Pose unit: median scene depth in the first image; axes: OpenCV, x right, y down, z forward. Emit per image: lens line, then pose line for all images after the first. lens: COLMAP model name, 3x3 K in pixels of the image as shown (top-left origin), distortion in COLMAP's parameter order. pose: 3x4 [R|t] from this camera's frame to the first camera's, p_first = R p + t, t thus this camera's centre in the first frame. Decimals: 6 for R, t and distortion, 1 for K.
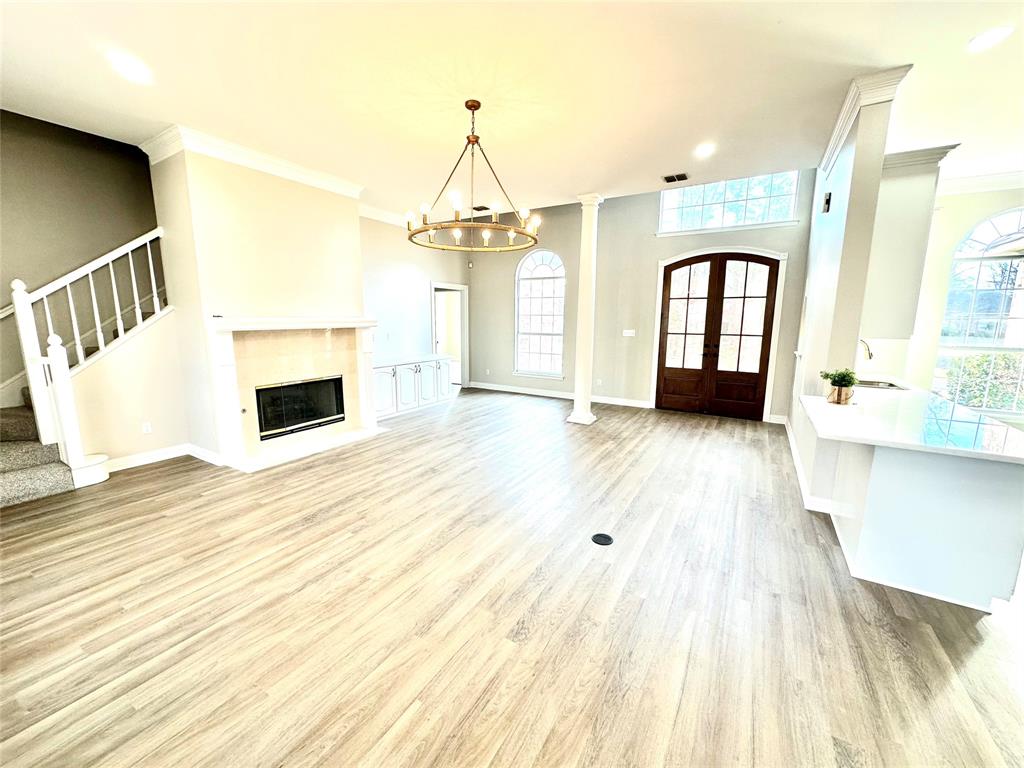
lens RADIAL K [[406.5, 0, 512.1], [0, 406.5, 383.7], [0, 0, 1]] dist [-0.004051, 0.000252]
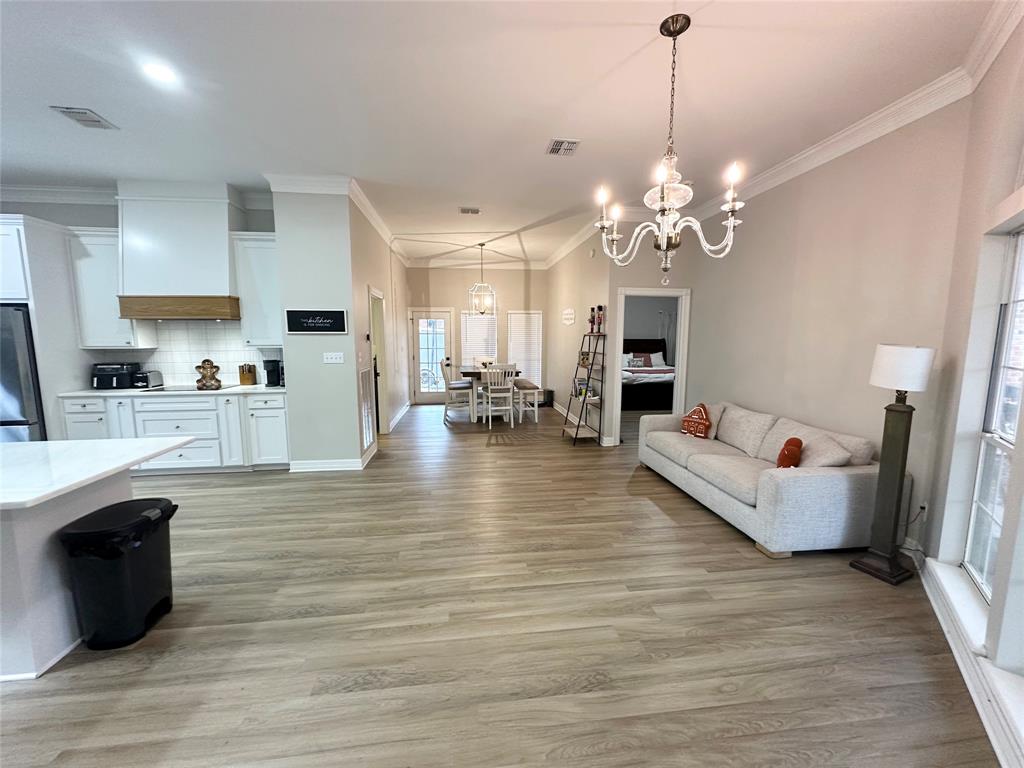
lens RADIAL K [[406.5, 0, 513.2], [0, 406.5, 383.5], [0, 0, 1]] dist [-0.004051, 0.000252]
pose [[-0.622159, -0.100439, 0.776421, -0.136619], [0.121270, 0.967402, 0.222320, -0.064395], [-0.773441, 0.232475, -0.589698, 0.378349]]
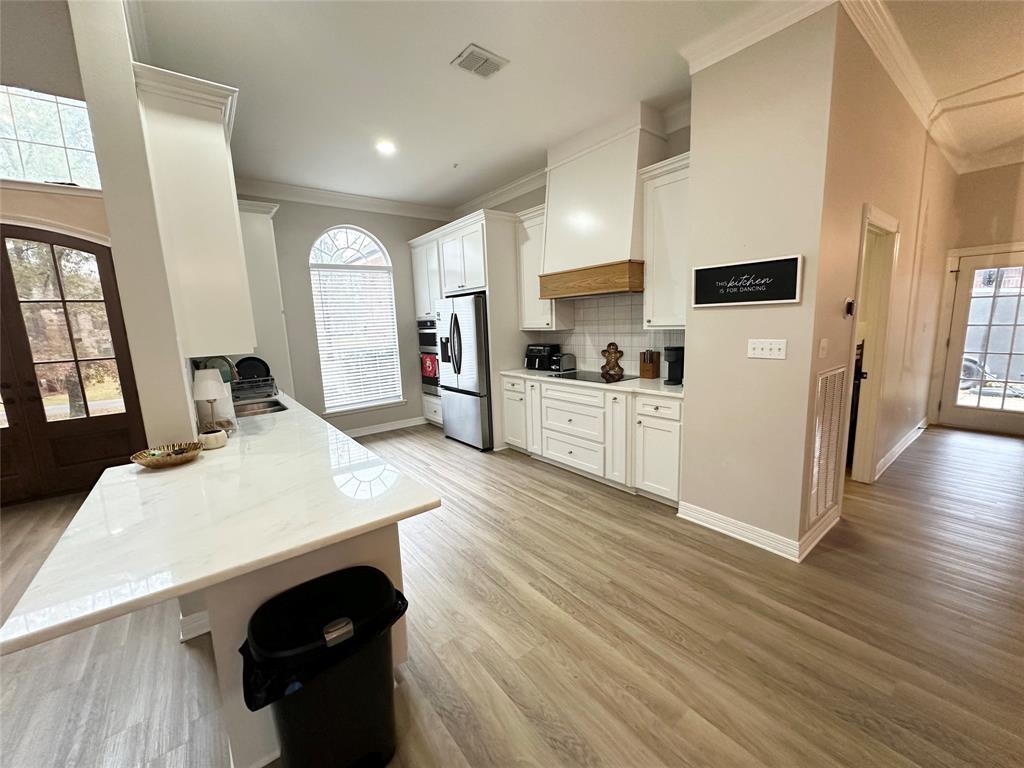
lens RADIAL K [[406.5, 0, 511.9], [0, 406.5, 383.9], [0, 0, 1]] dist [-0.004051, 0.000252]
pose [[0.356378, -0.168478, 0.919027, 0.331759], [0.191408, 0.975912, 0.104683, -0.029864], [-0.914526, 0.138603, 0.380041, 0.212833]]
